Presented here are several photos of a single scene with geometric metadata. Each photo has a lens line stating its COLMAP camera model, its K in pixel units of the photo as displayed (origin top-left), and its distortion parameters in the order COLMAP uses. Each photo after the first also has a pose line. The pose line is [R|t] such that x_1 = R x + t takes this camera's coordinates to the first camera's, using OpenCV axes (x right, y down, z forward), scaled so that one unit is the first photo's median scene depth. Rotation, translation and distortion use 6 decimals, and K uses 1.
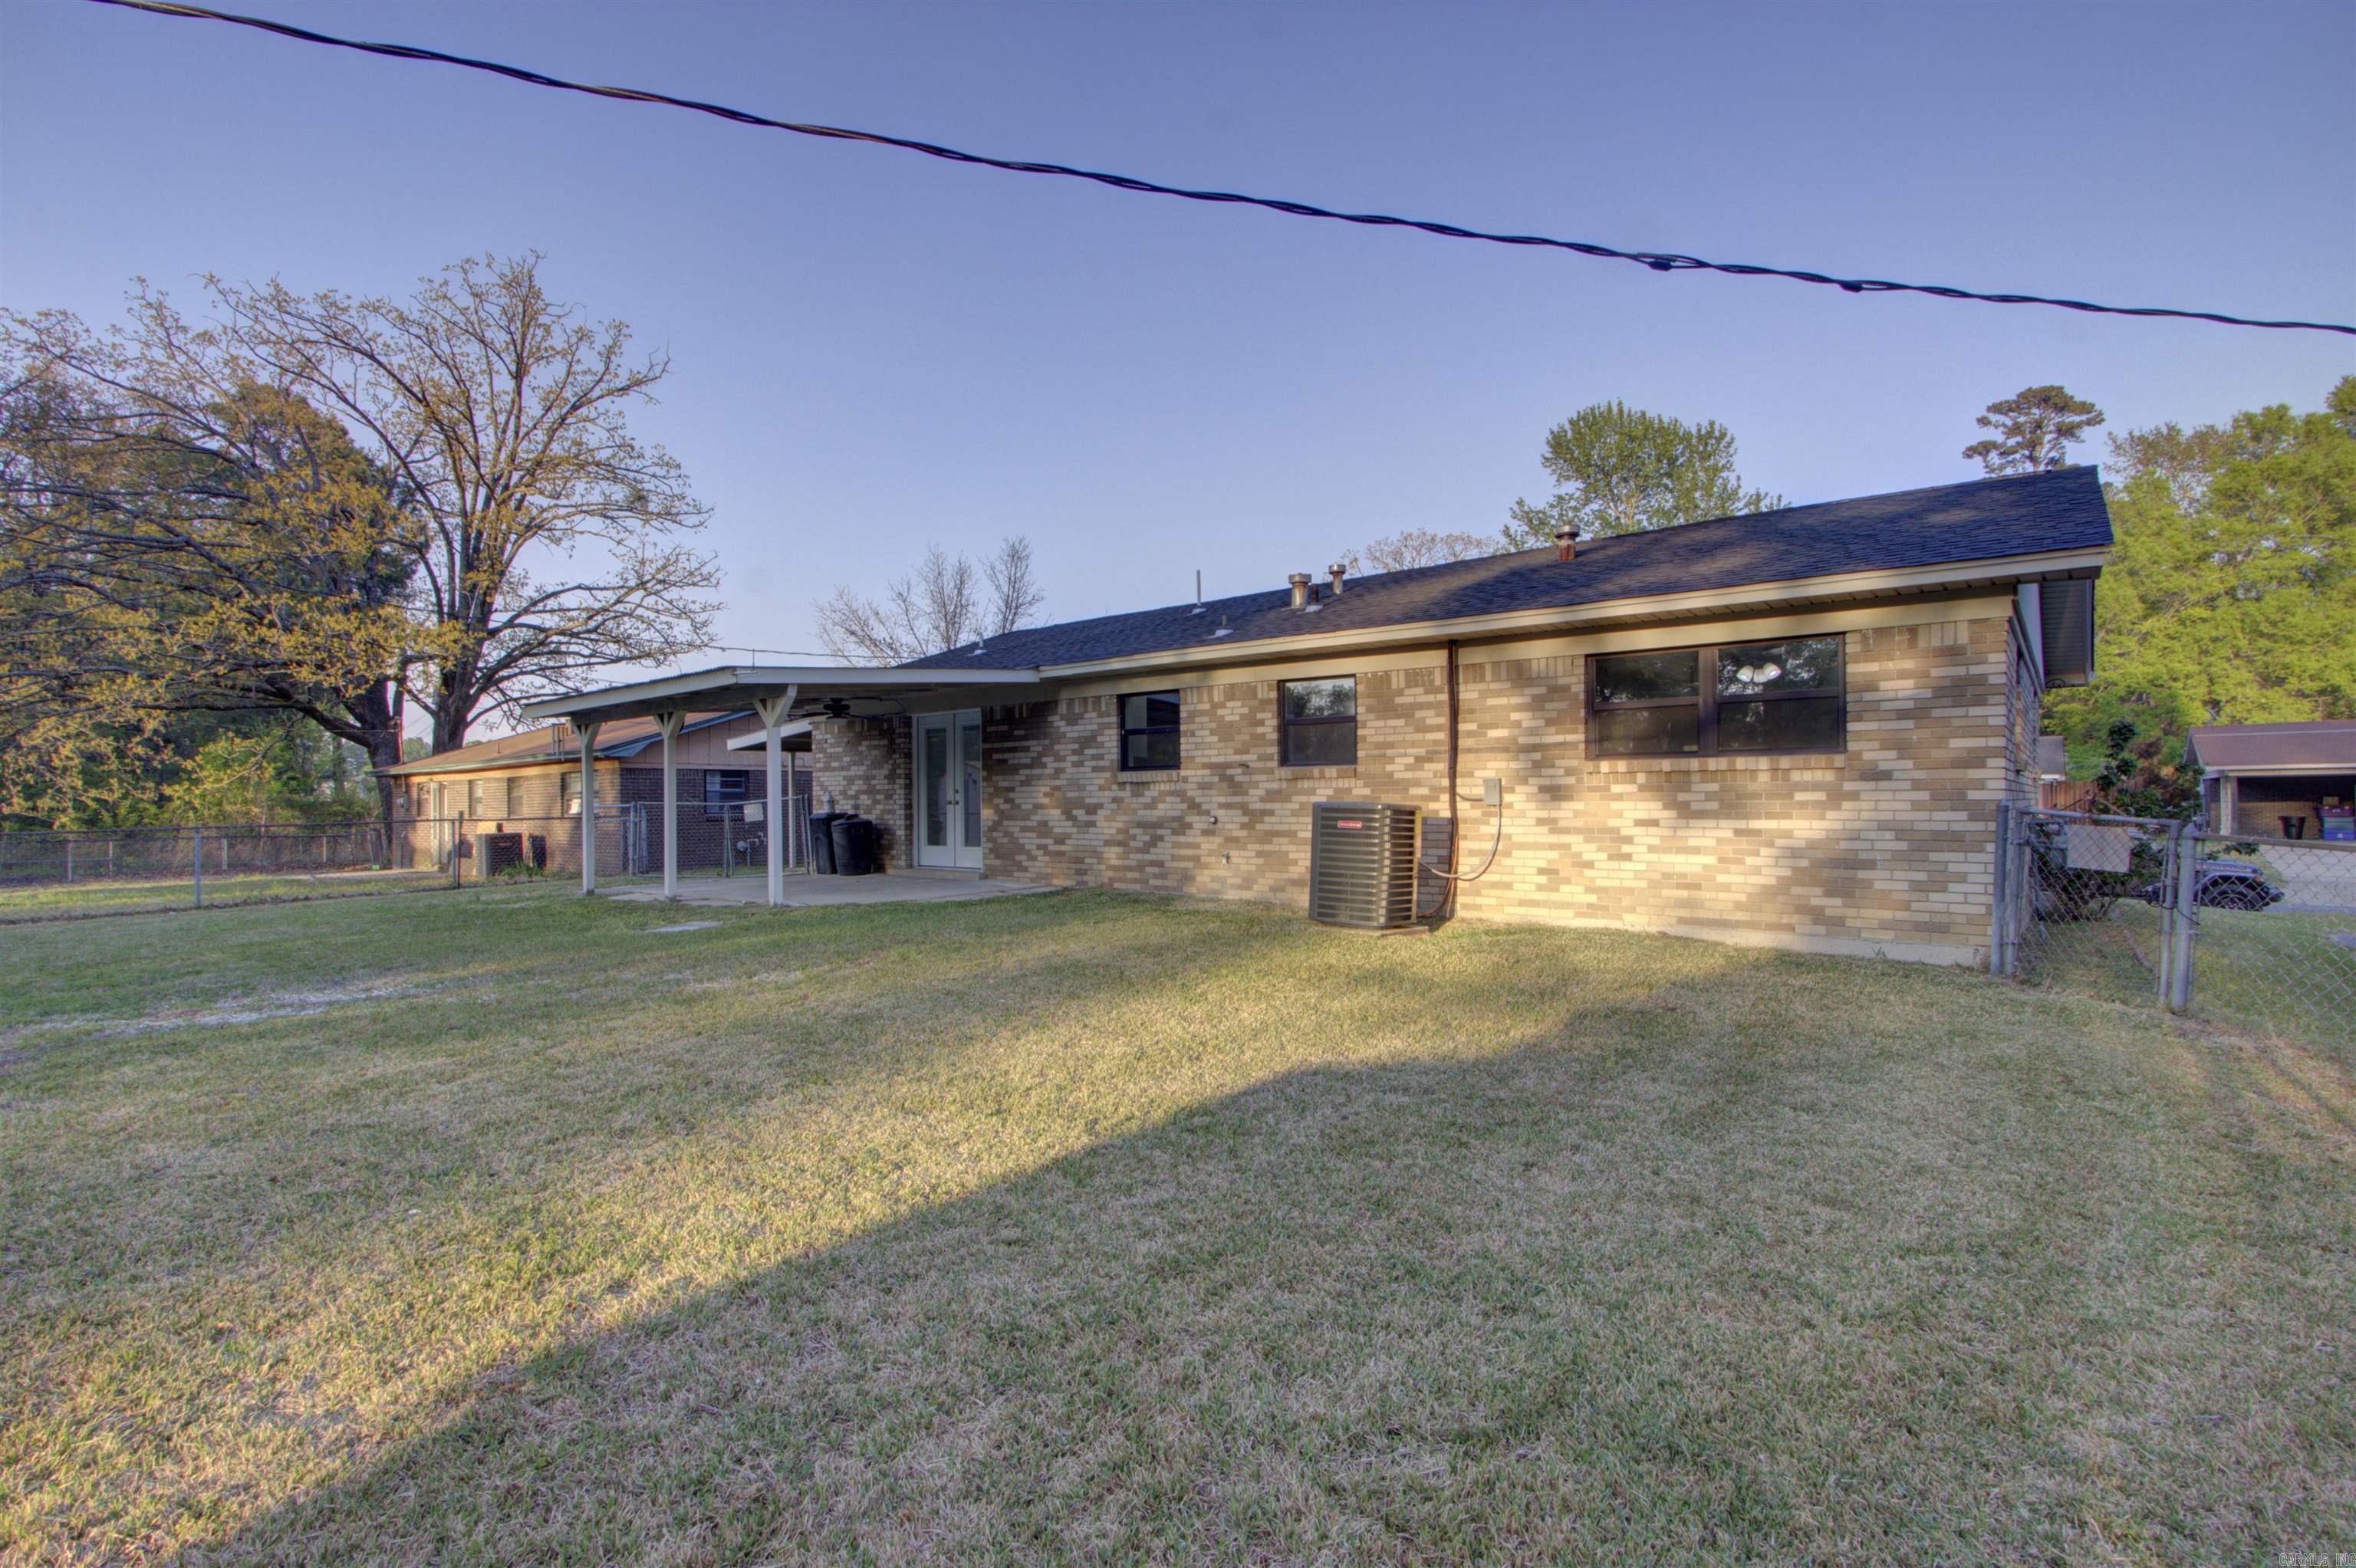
lens RADIAL K [[1083.8, 0, 1175.9], [0, 1083.8, 794.7], [0, 0, 1]] dist [0.002755, 0.001468]
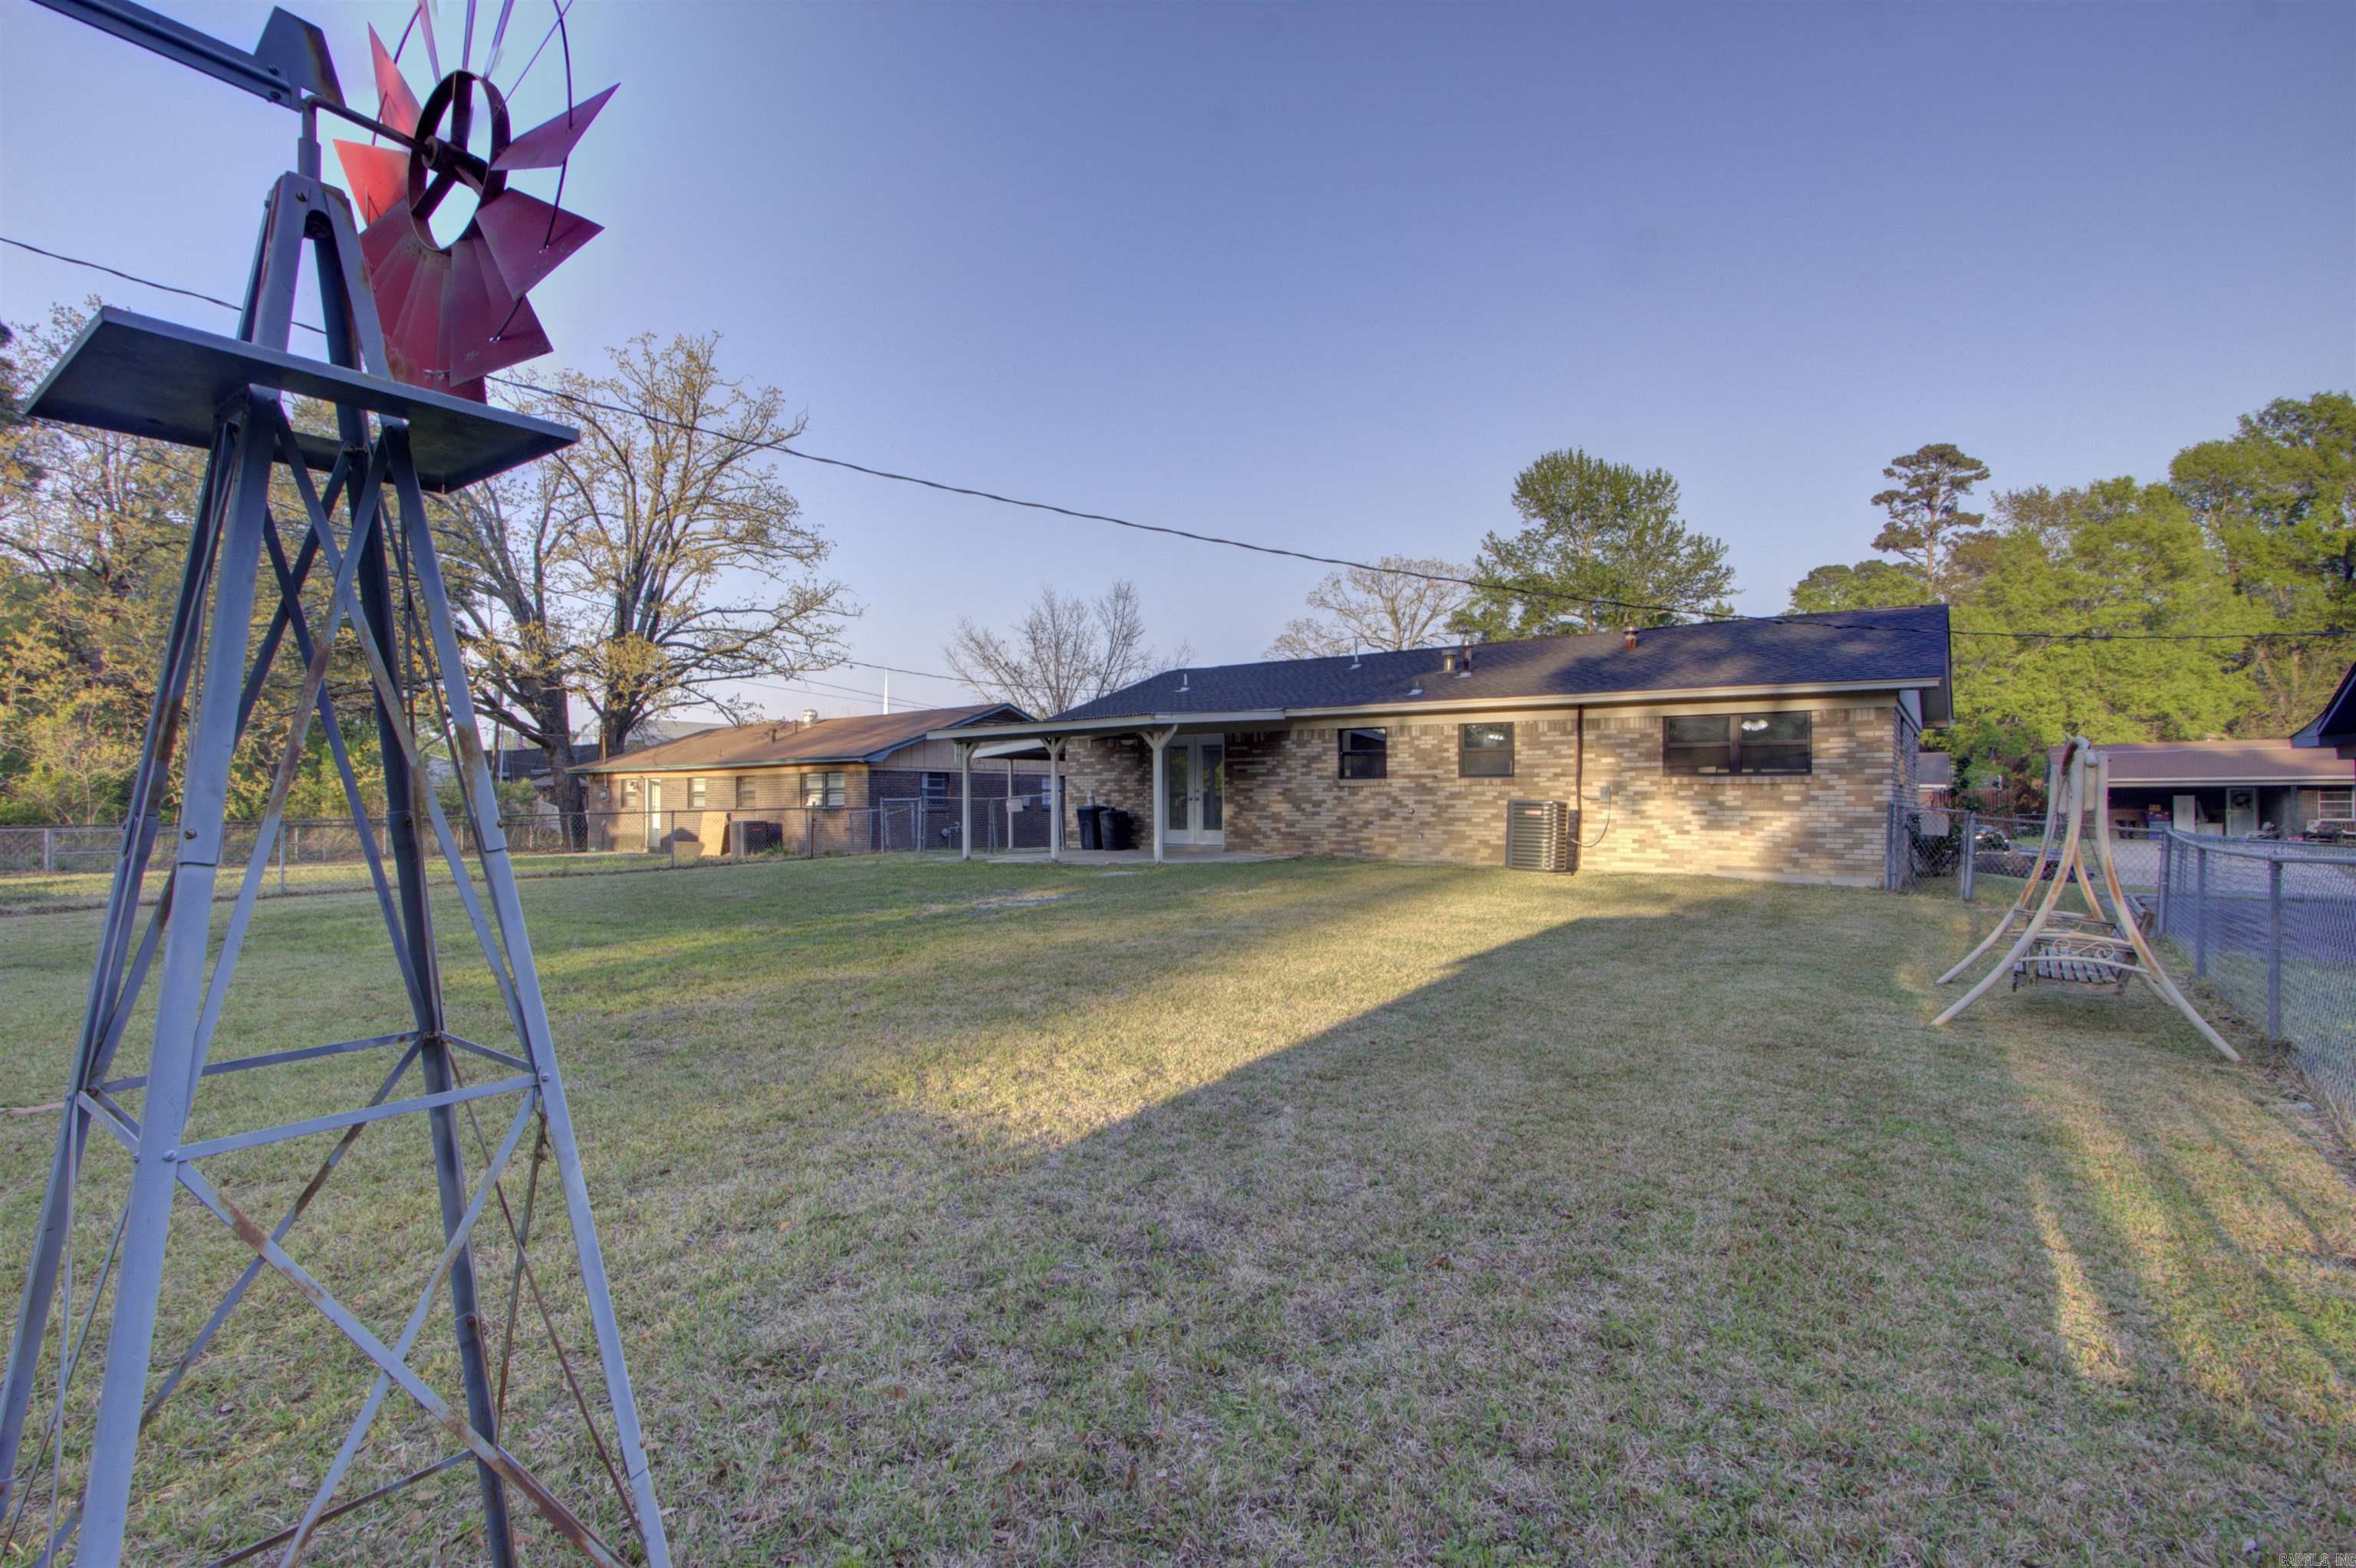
lens RADIAL K [[1083.8, 0, 1175.9], [0, 1083.8, 794.7], [0, 0, 1]] dist [0.002755, 0.001468]
pose [[0.998227, 0.008615, 0.058893, -0.359671], [-0.008600, 0.999963, -0.000522, 0.003066], [-0.058895, 0.000015, 0.998264, -0.492970]]
